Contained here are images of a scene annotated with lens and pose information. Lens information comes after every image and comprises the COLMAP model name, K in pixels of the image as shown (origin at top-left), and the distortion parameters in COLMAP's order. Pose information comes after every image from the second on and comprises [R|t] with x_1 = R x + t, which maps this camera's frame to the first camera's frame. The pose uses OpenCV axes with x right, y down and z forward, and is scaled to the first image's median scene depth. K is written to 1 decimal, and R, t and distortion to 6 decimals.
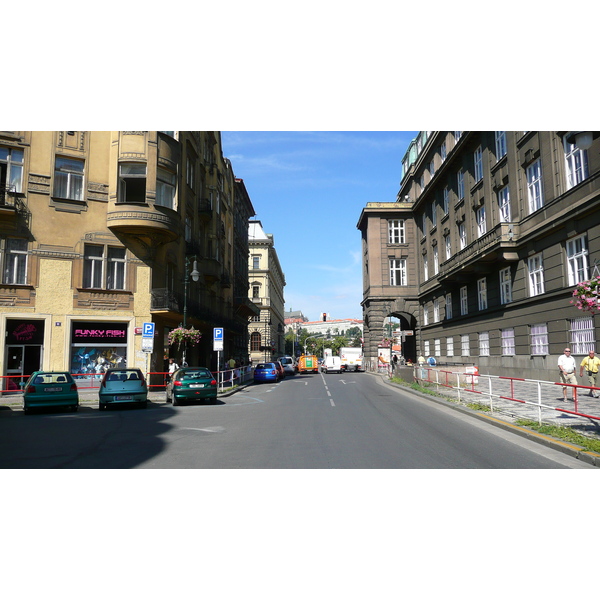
lens RADIAL K [[479.5, 0, 300.0], [0, 479.5, 300.0], [0, 0, 1]] dist [-0.041518, 0.000565]
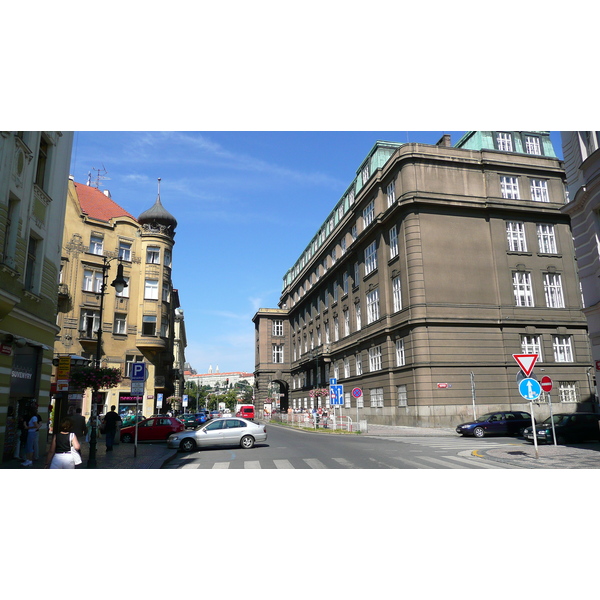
lens RADIAL K [[479.5, 0, 300.0], [0, 479.5, 300.0], [0, 0, 1]] dist [-0.041518, 0.000565]
pose [[0.973405, 0.042565, 0.225104, -0.086240], [-0.018087, 0.993800, -0.109706, -0.064945], [-0.228378, 0.102717, 0.968139, -0.559359]]
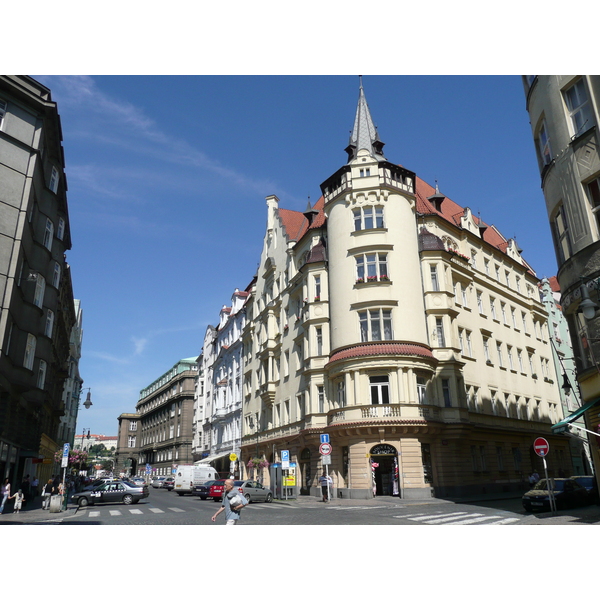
lens RADIAL K [[512.5, 0, 300.0], [0, 512.5, 300.0], [0, 0, 1]] dist [-0.035872, 0.001363]
pose [[0.886565, 0.150449, 0.437456, -0.316062], [-0.052377, 0.972202, -0.228209, -0.228500], [-0.459630, 0.179409, 0.869800, -2.004503]]
